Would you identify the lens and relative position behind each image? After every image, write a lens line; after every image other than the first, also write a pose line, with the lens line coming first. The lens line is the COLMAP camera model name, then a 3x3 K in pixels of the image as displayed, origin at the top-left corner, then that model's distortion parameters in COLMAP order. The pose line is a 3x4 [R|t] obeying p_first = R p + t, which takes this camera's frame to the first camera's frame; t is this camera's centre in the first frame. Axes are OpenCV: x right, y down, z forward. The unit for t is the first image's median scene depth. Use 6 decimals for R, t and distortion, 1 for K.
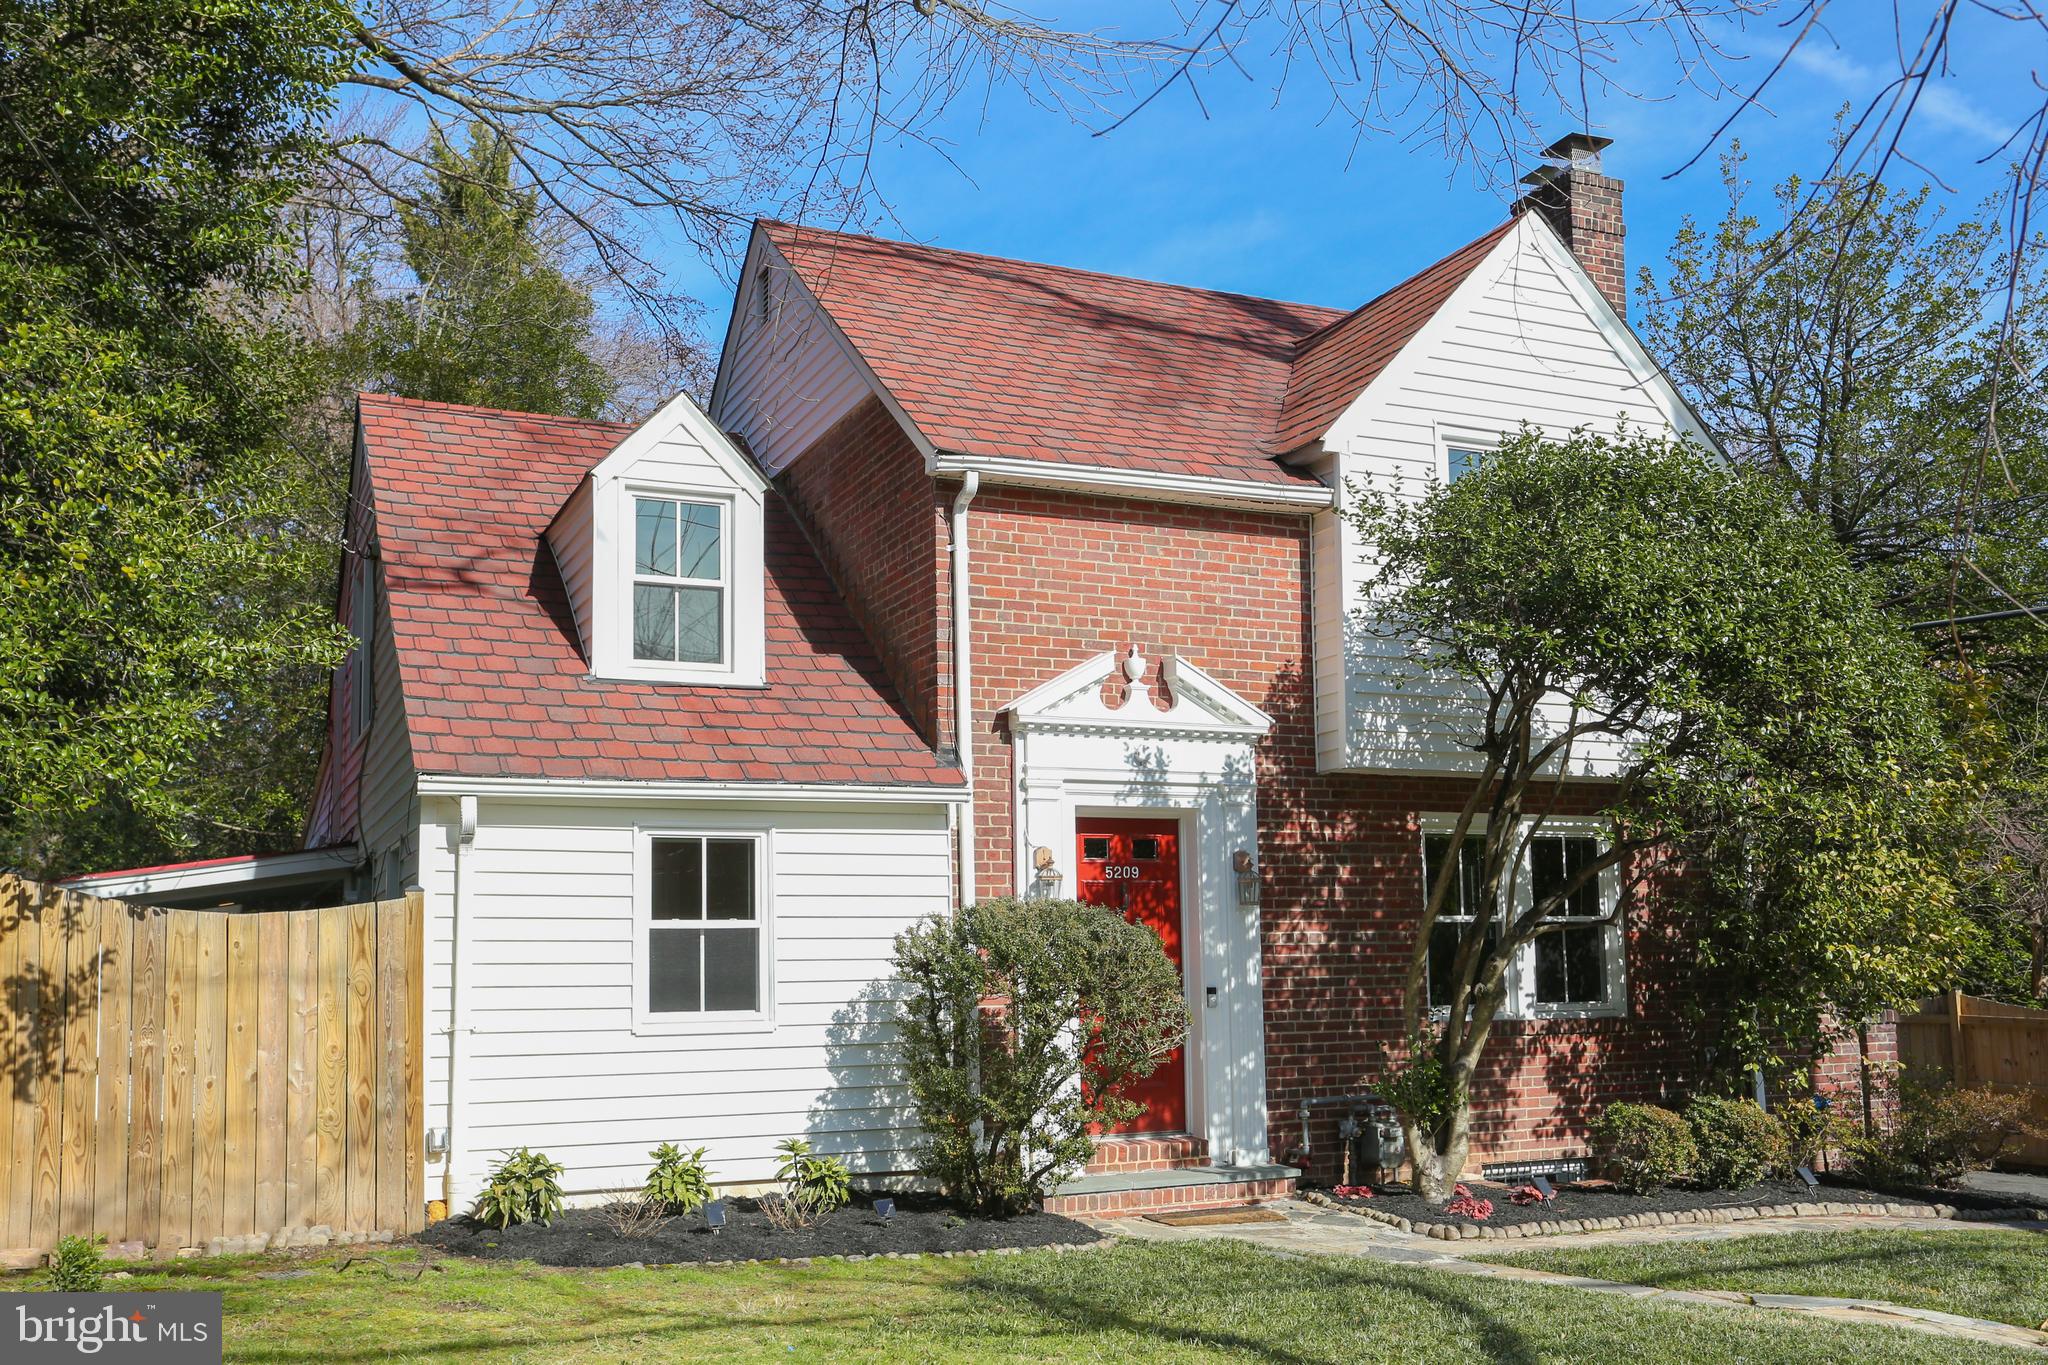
lens RADIAL K [[1927.4, 0, 1018.2], [0, 1927.4, 759.6], [0, 0, 1]] dist [-0.043192, 0.000000]
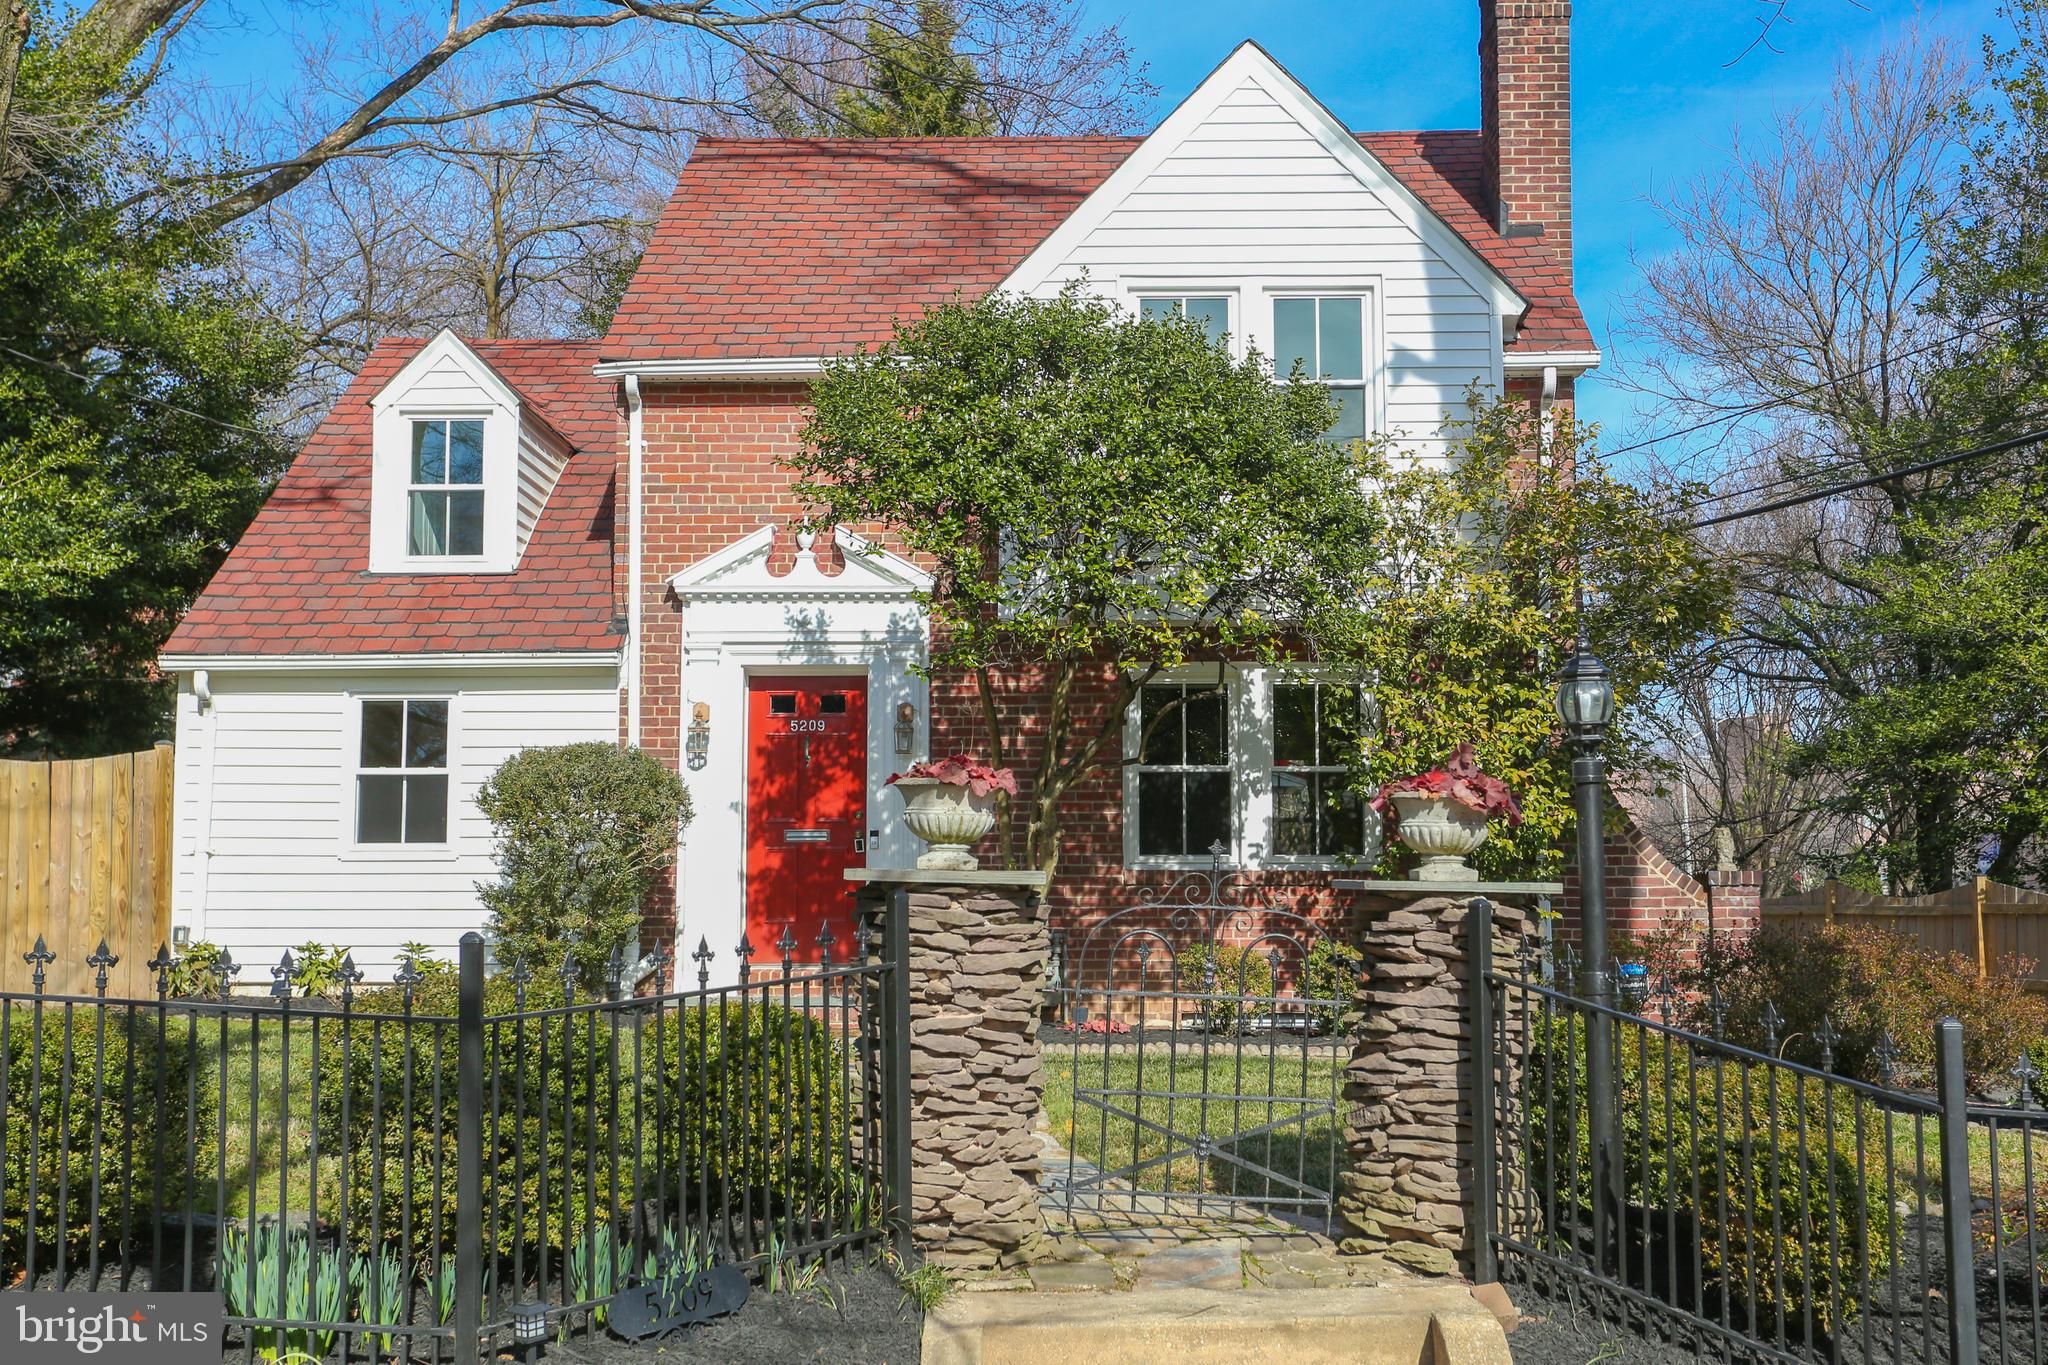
lens RADIAL K [[2340.6, 0, 1024.0], [0, 2340.6, 683.3], [0, 0, 1]] dist [-0.027351, 0.000000]
pose [[0.893509, -0.029923, -0.448048, 0.771515], [0.035120, 0.999378, 0.003295, 0.035229], [0.447670, -0.018679, 0.894004, -0.131689]]
